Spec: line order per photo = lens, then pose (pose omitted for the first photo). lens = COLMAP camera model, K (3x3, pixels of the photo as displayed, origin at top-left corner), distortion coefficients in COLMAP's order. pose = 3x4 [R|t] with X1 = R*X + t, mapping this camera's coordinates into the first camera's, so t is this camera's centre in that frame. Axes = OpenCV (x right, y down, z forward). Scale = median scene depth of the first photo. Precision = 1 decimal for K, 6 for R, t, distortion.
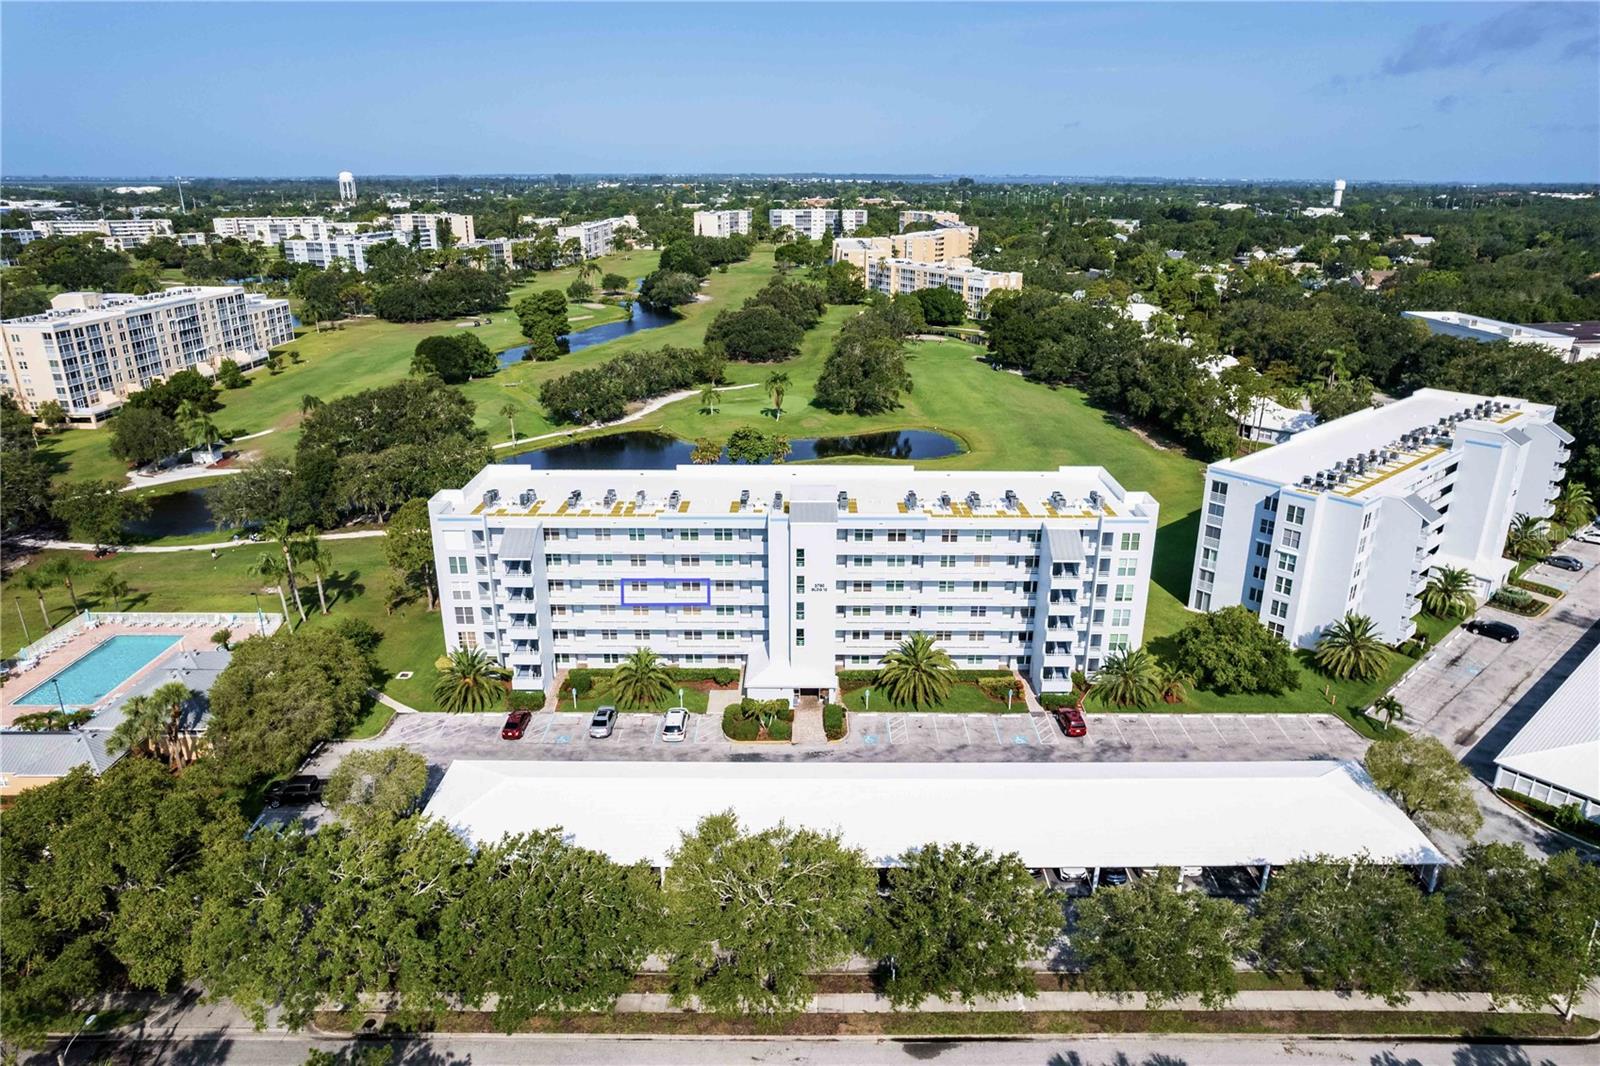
lens RADIAL K [[1021.0, 0, 806.6], [0, 1021.0, 533.9], [0, 0, 1]] dist [-0.082514, 0.070018]
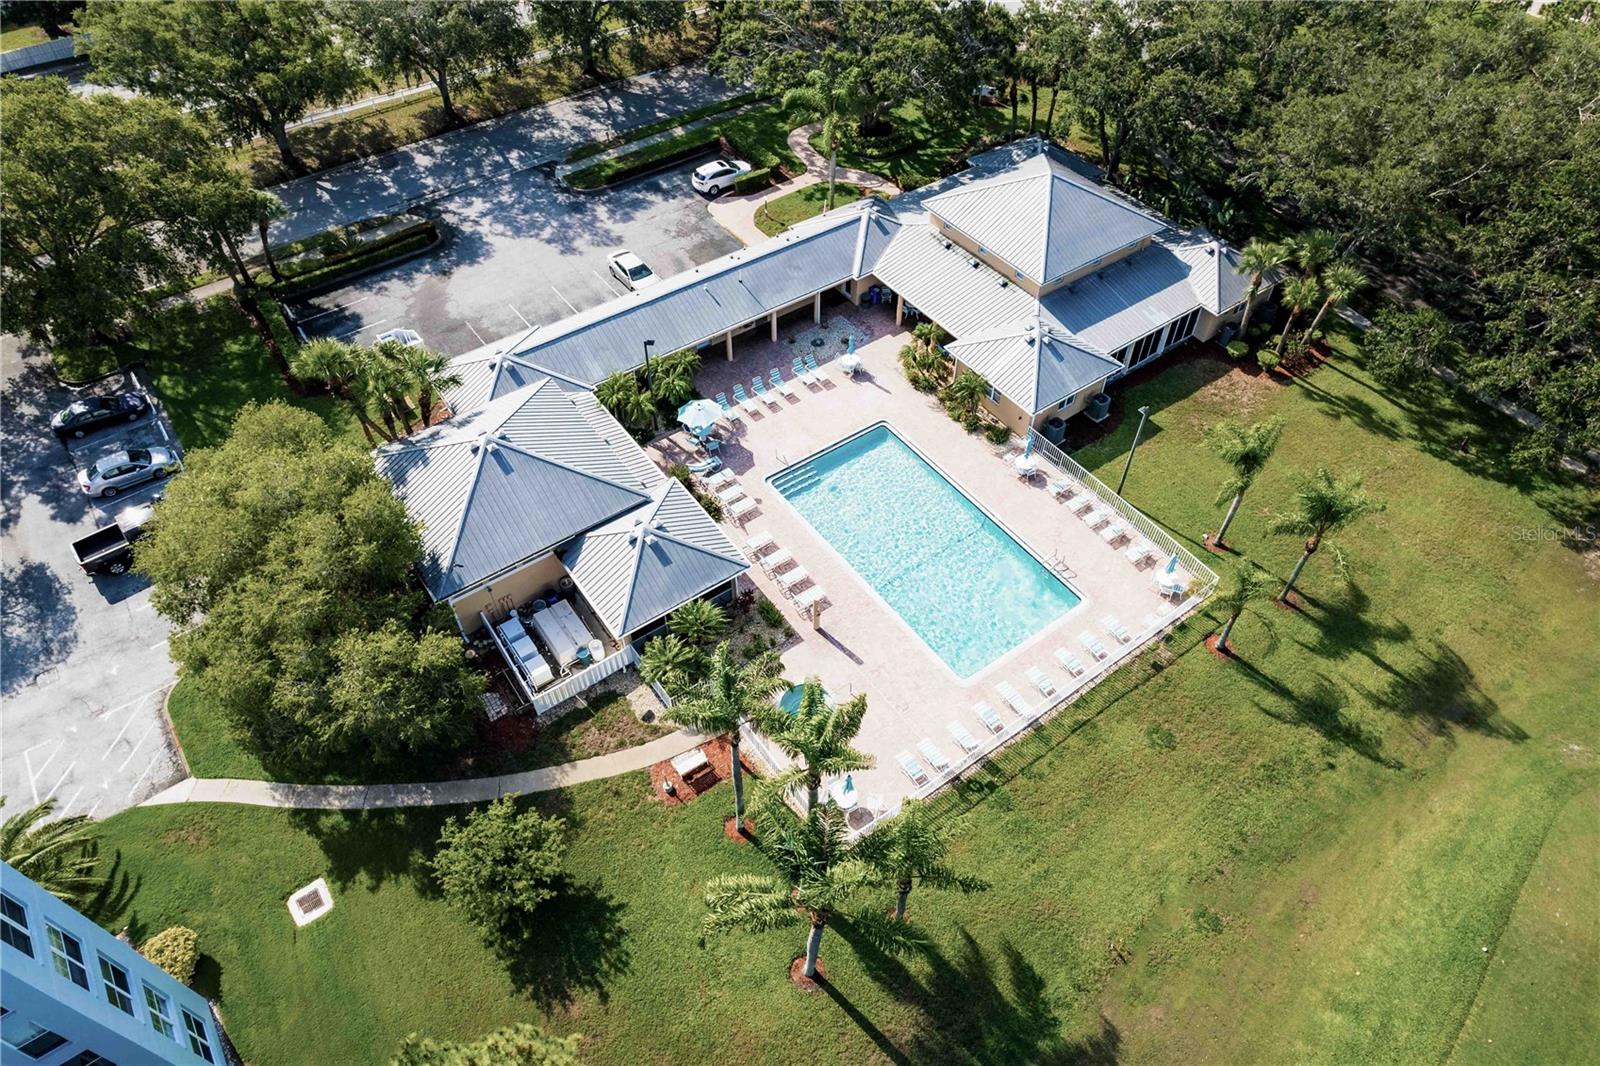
lens RADIAL K [[1021.0, 0, 806.6], [0, 1021.0, 533.9], [0, 0, 1]] dist [-0.082514, 0.070018]
pose [[-0.808999, 0.434627, -0.395753, -0.473272], [-0.207421, 0.418879, 0.884035, -0.297194], [0.549998, 0.797271, -0.248722, 1.111464]]
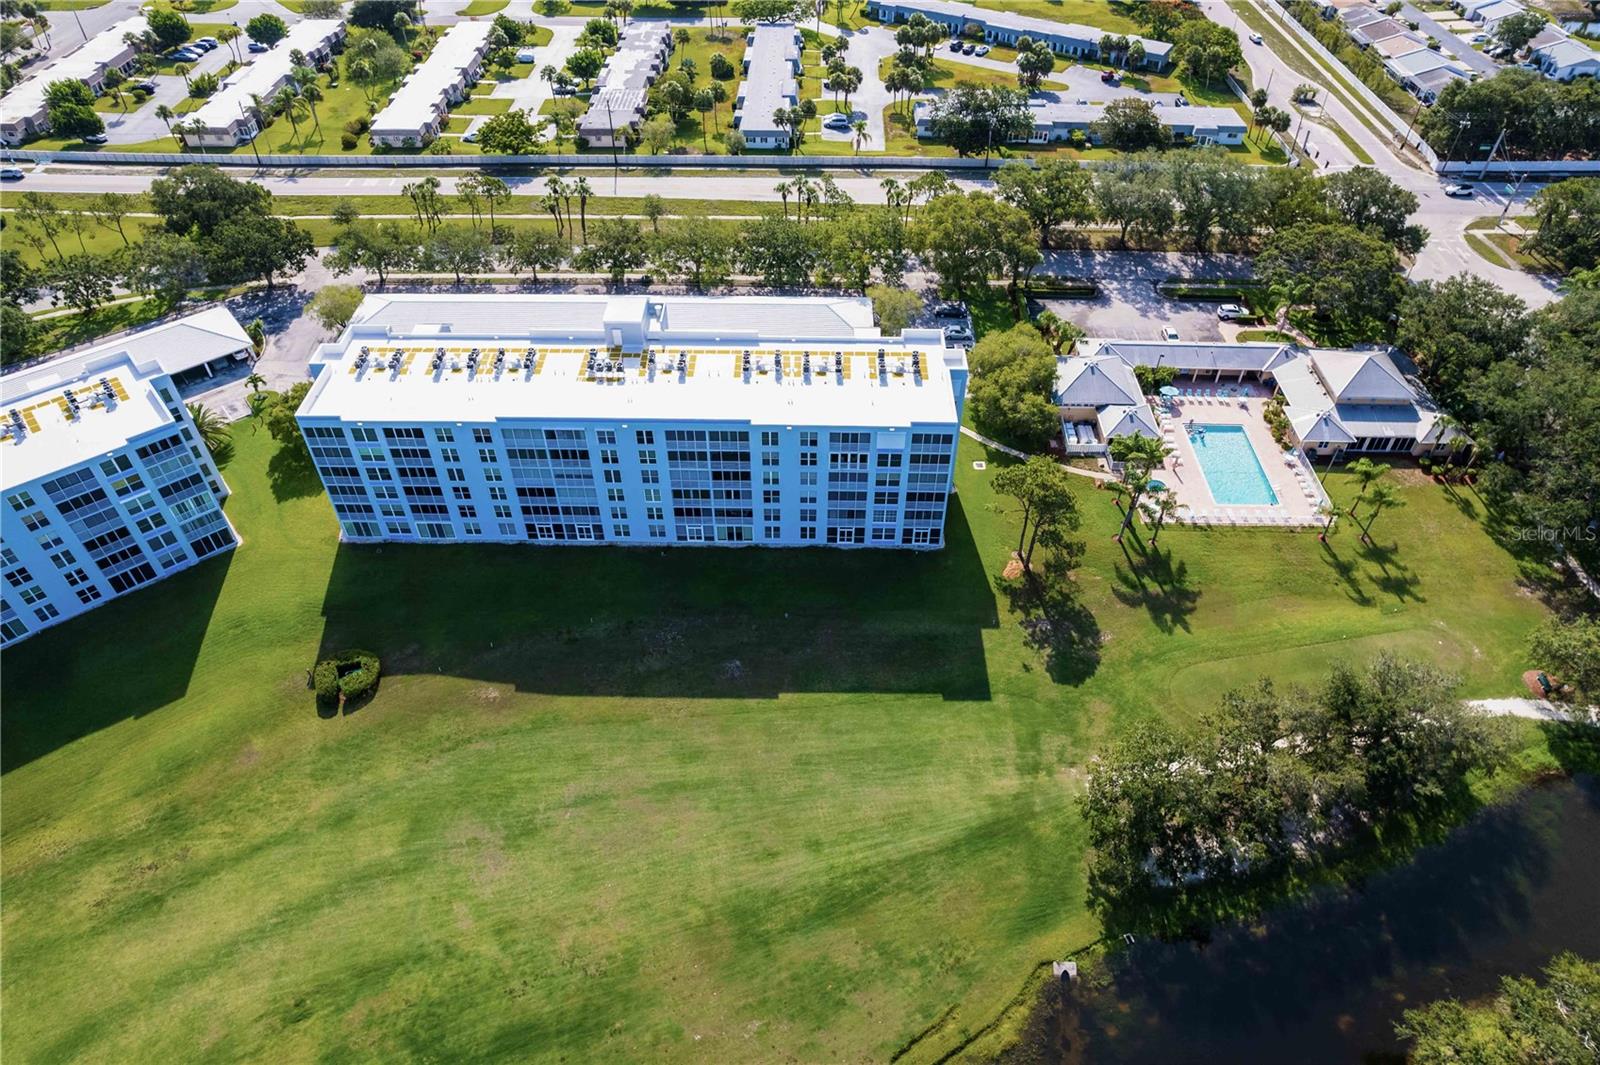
lens RADIAL K [[1021.0, 0, 806.6], [0, 1021.0, 533.4], [0, 0, 1]] dist [-0.082514, 0.070018]
pose [[-0.999850, -0.015959, -0.006752, -0.182646], [-0.013147, 0.444858, 0.895505, -0.943385], [-0.011288, 0.895459, -0.445001, 1.668406]]
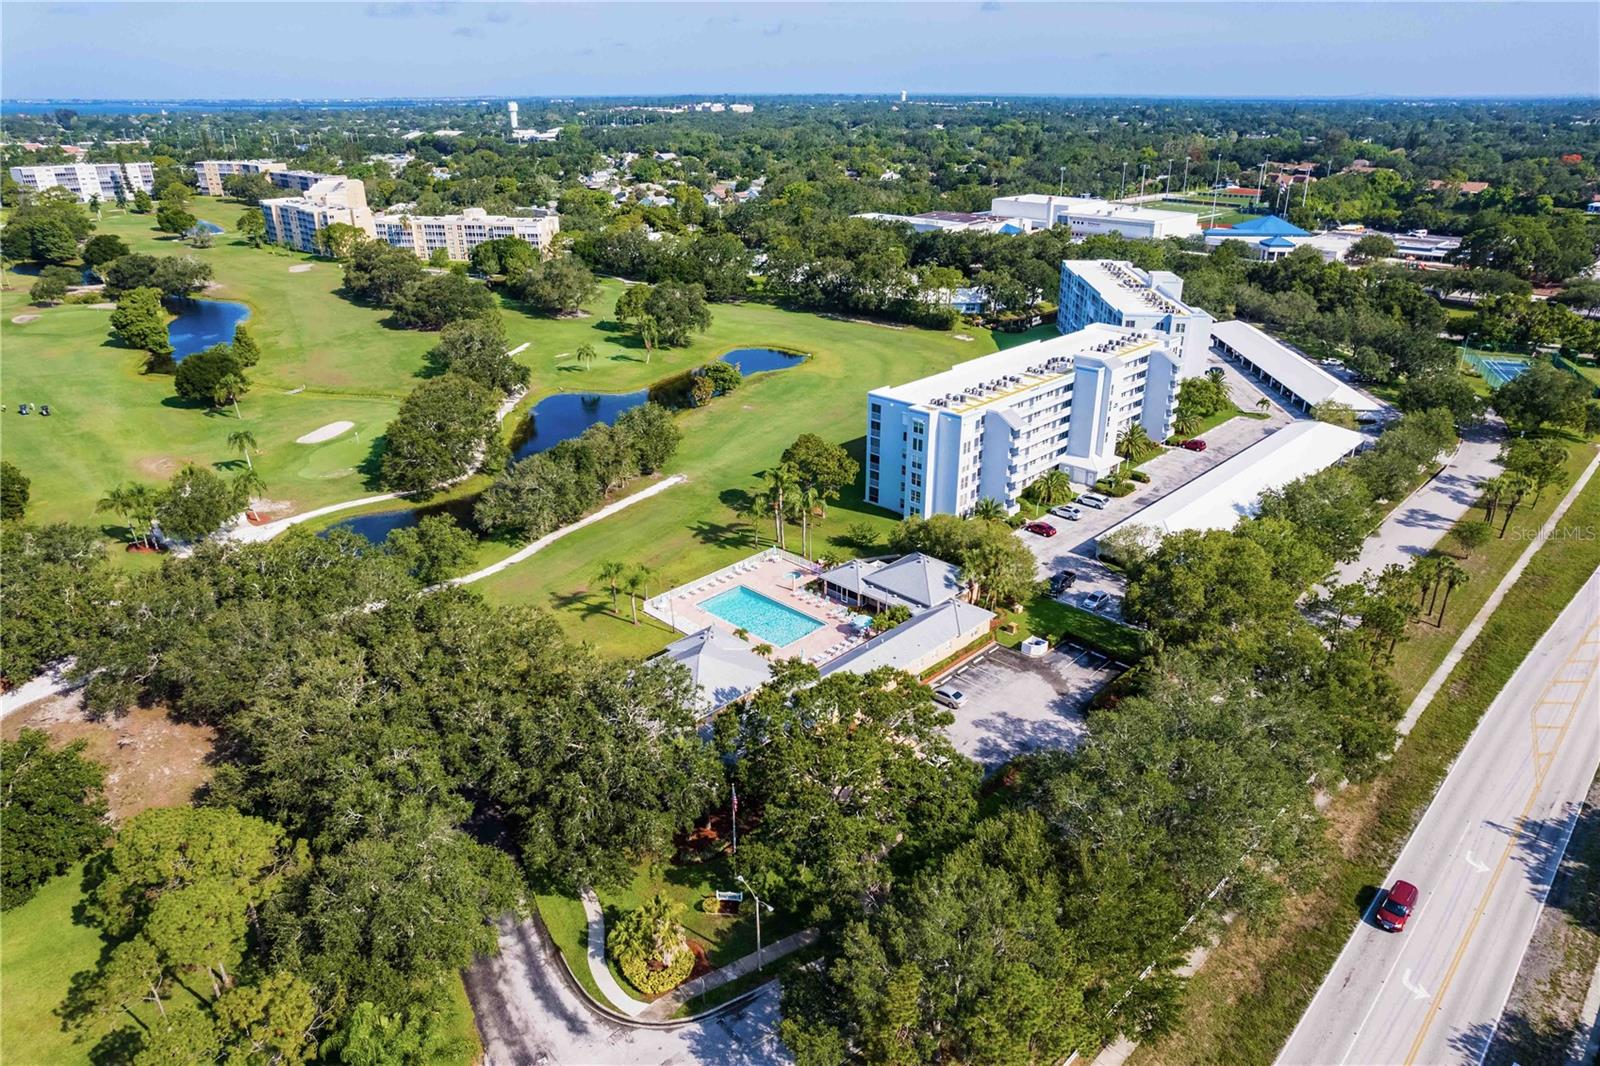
lens RADIAL K [[1021.0, 0, 806.6], [0, 1021.0, 533.9], [0, 0, 1]] dist [-0.082514, 0.070018]
pose [[0.693570, -0.294811, 0.657303, -1.456115], [0.247064, 0.954433, 0.167384, -0.148622], [-0.676698, 0.046304, 0.734803, 0.074166]]
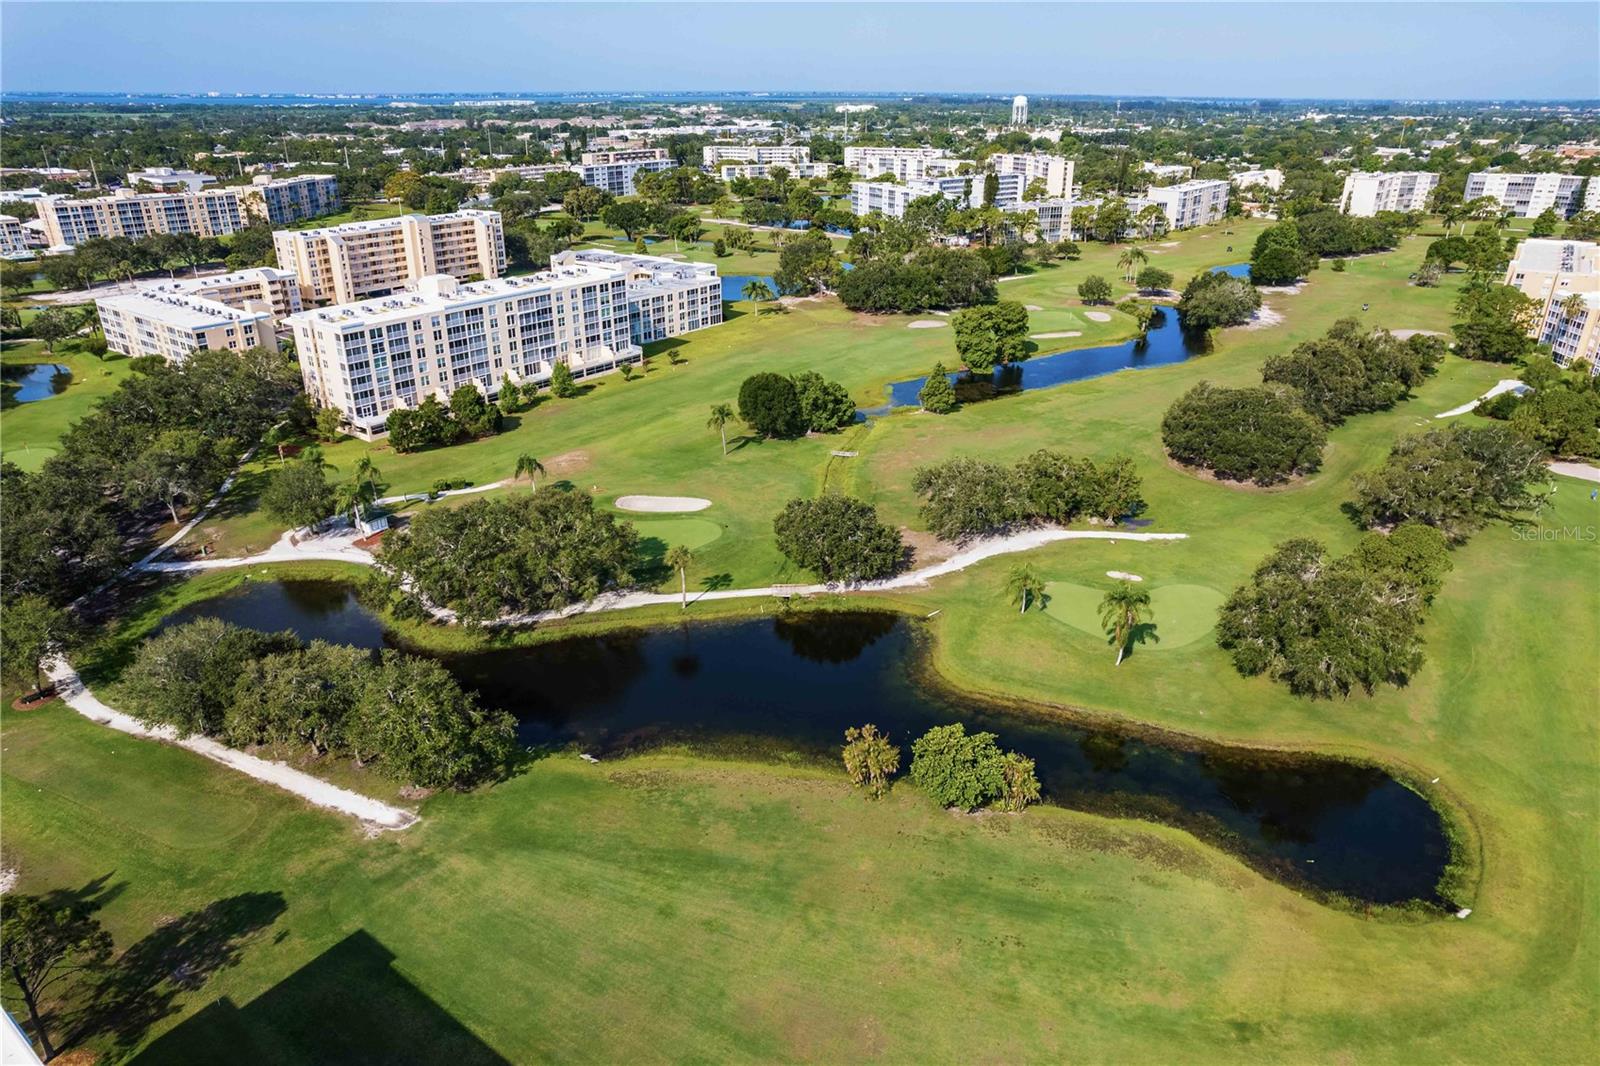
lens RADIAL K [[1021.0, 0, 806.6], [0, 1021.0, 533.9], [0, 0, 1]] dist [-0.082514, 0.070018]
pose [[0.804164, 0.241208, -0.543267, 0.243109], [-0.202701, 0.970461, 0.130835, -0.449398], [0.558778, 0.004908, 0.829303, 0.929824]]
